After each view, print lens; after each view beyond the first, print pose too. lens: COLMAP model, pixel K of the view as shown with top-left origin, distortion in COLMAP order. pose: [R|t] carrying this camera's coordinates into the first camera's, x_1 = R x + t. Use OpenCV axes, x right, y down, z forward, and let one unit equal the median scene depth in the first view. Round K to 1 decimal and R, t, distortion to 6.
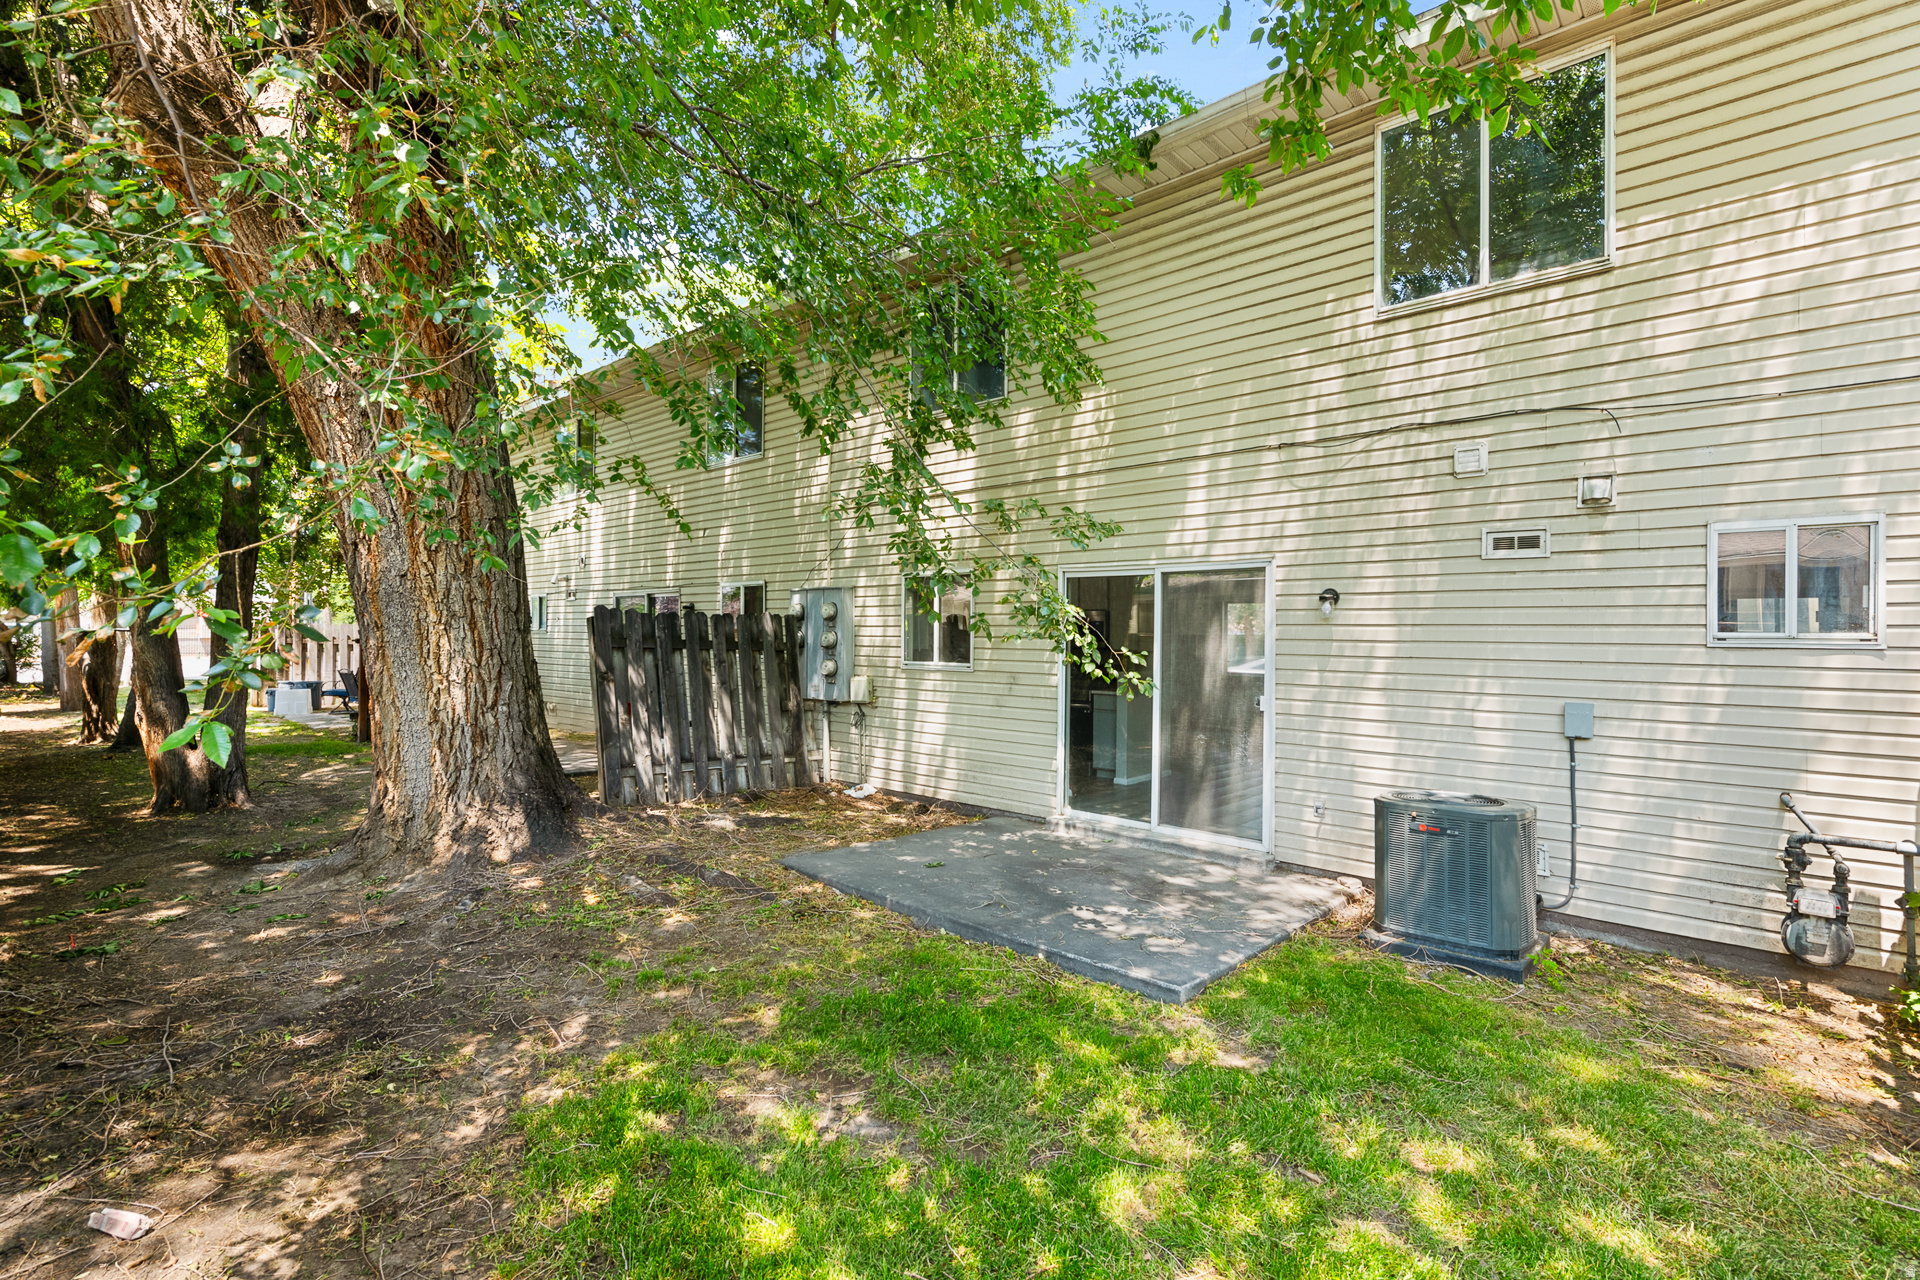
lens RADIAL K [[835.6, 0, 947.8], [0, 835.6, 636.6], [0, 0, 1]] dist [0.005293, -0.001328]
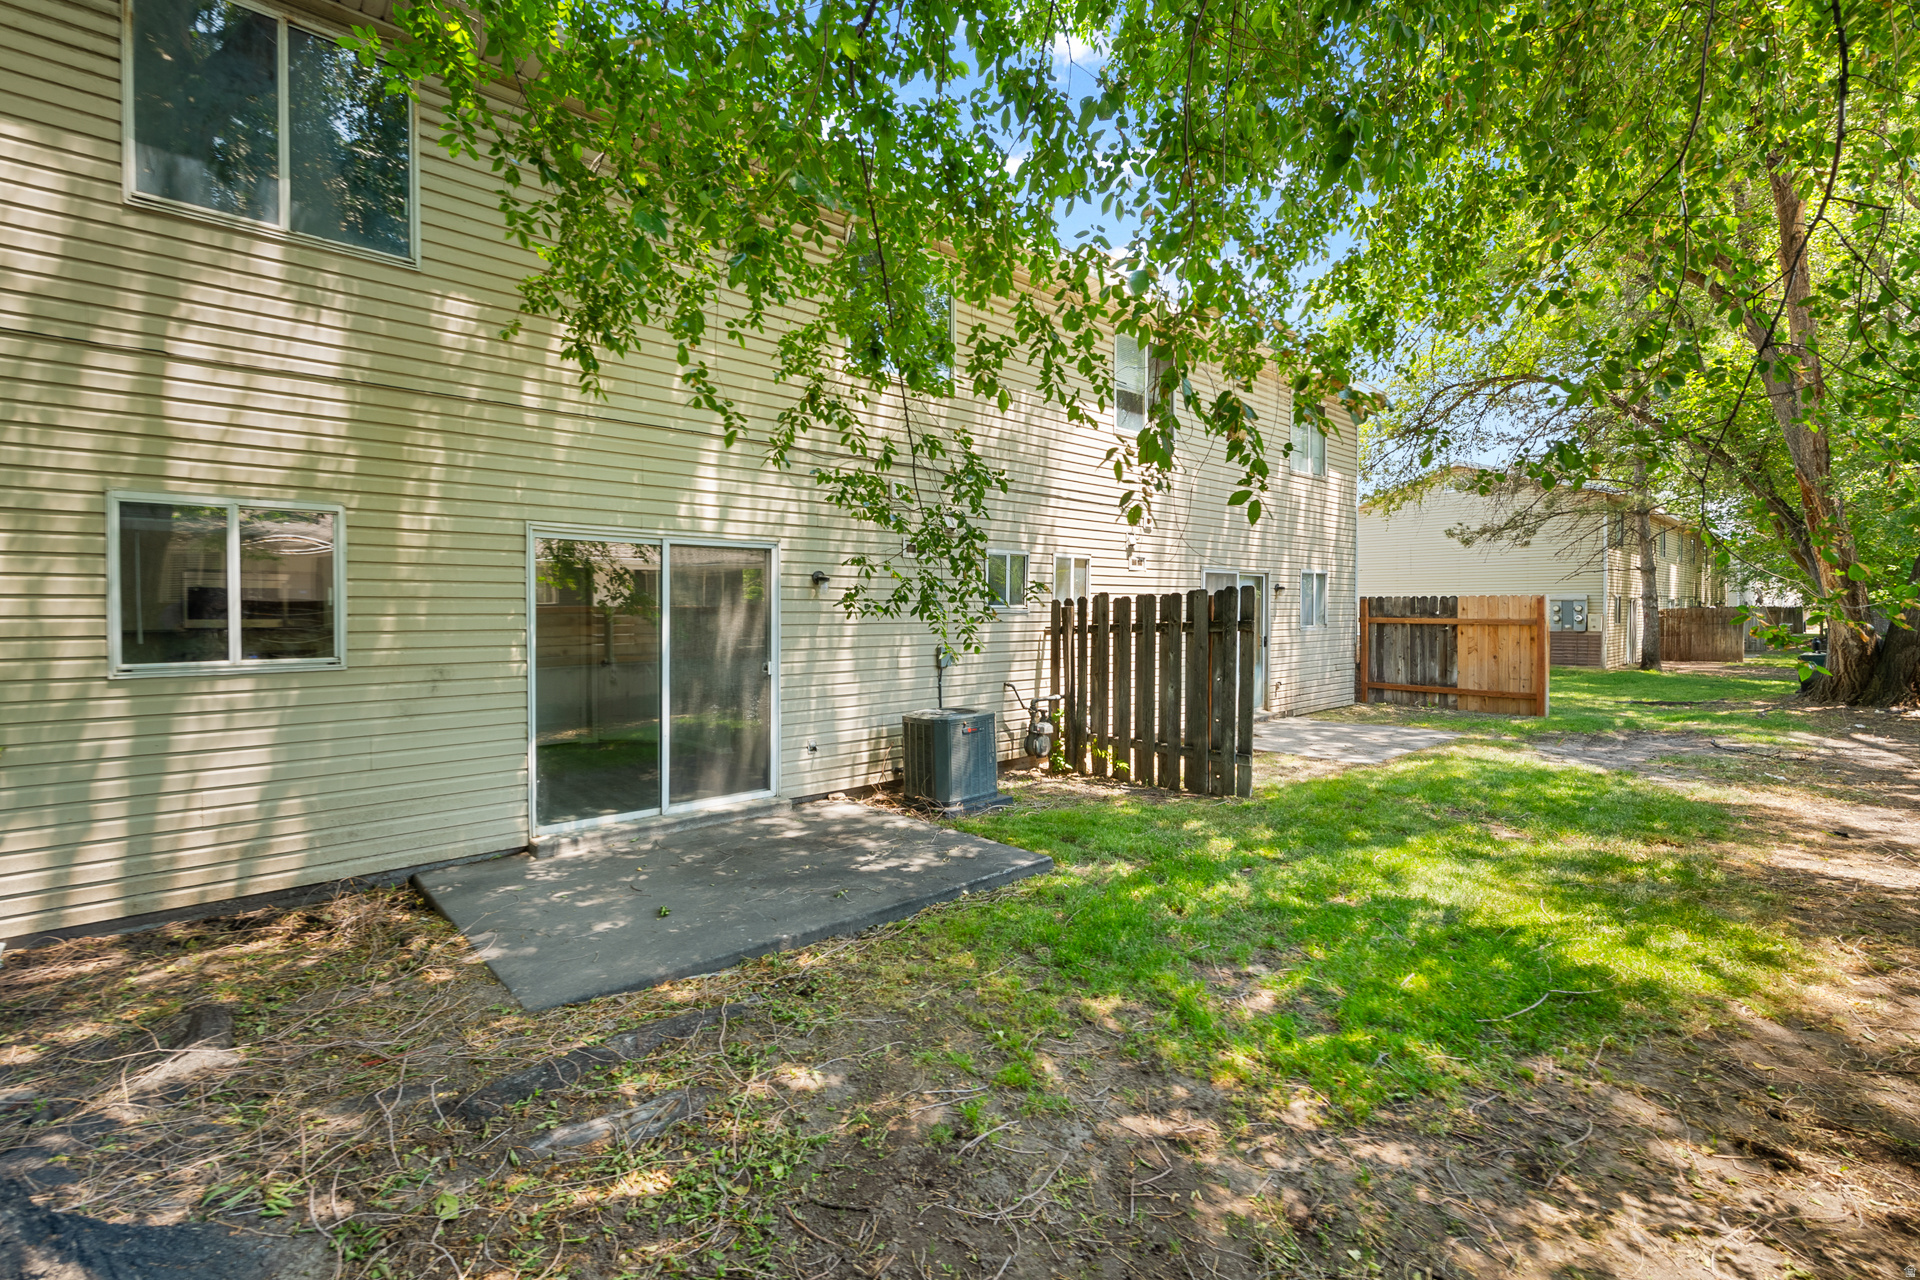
lens RADIAL K [[797.1, 0, 947.5], [0, 797.1, 627.9], [0, 0, 1]] dist [-0.004602, 0.000880]
pose [[0.127921, -0.035400, 0.991152, -0.734614], [0.001912, 0.999370, 0.035447, -0.014636], [-0.991782, -0.002640, 0.127908, 0.676456]]
